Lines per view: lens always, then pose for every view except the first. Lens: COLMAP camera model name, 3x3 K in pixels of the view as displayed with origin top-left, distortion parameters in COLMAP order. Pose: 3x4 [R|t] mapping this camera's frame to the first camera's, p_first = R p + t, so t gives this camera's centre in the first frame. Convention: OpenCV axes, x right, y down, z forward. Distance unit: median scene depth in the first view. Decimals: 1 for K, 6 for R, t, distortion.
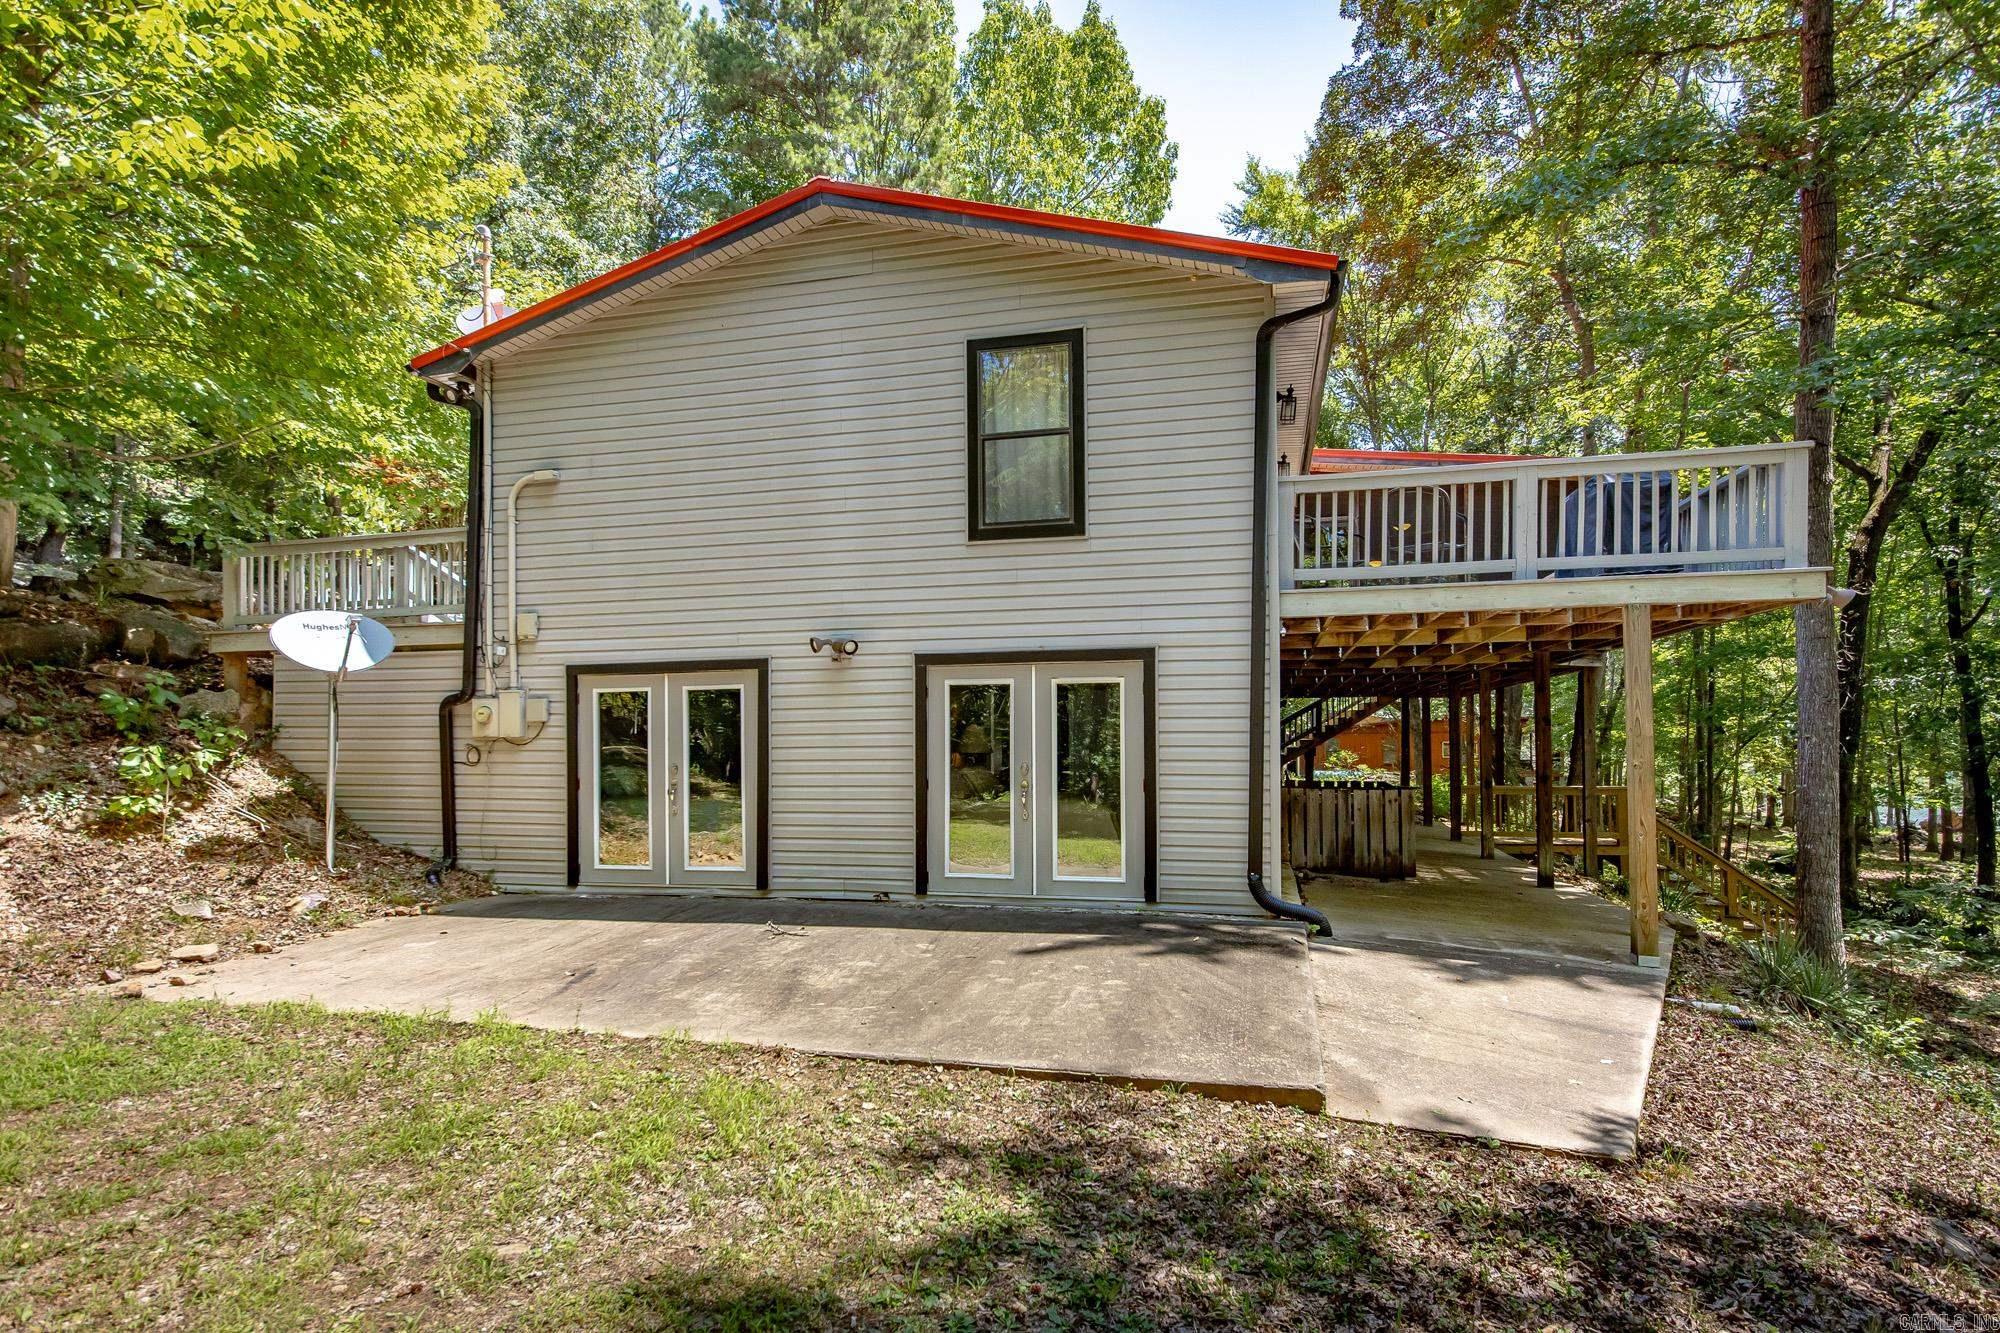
lens RADIAL K [[1064.2, 0, 1000.0], [0, 1064.2, 666.5], [0, 0, 1]] dist [0.033408, 0.000143]
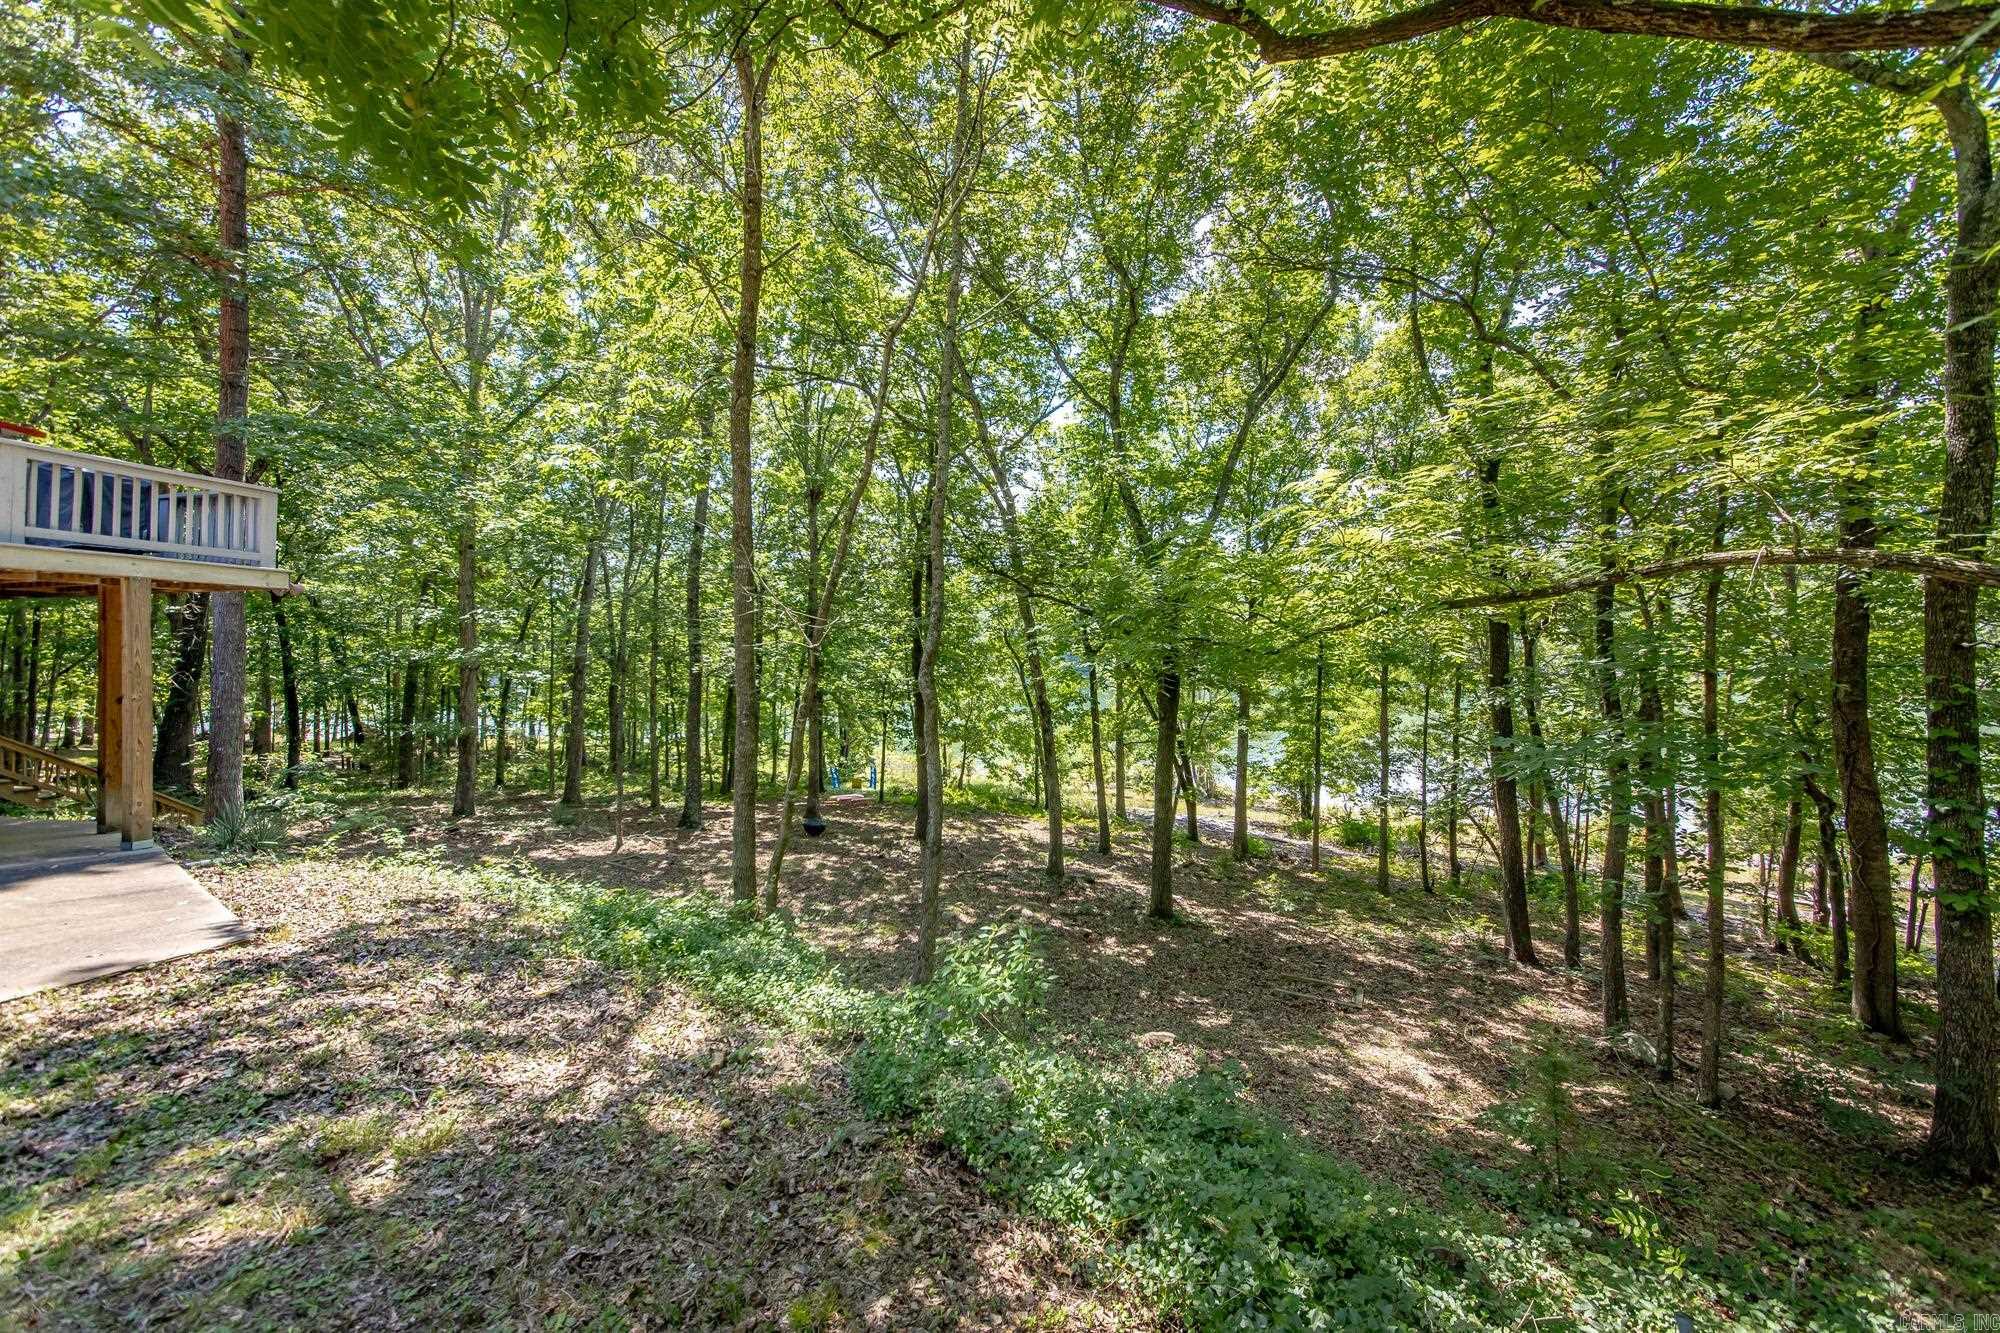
lens RADIAL K [[729.8, 0, 1006.3], [0, 729.8, 657.1], [0, 0, 1]] dist [-0.000816, -0.000070]
pose [[0.009697, 0.009441, 0.999908, -0.498402], [-0.028525, 0.999551, -0.009161, 0.028653], [-0.999546, -0.028433, 0.009962, -0.093534]]
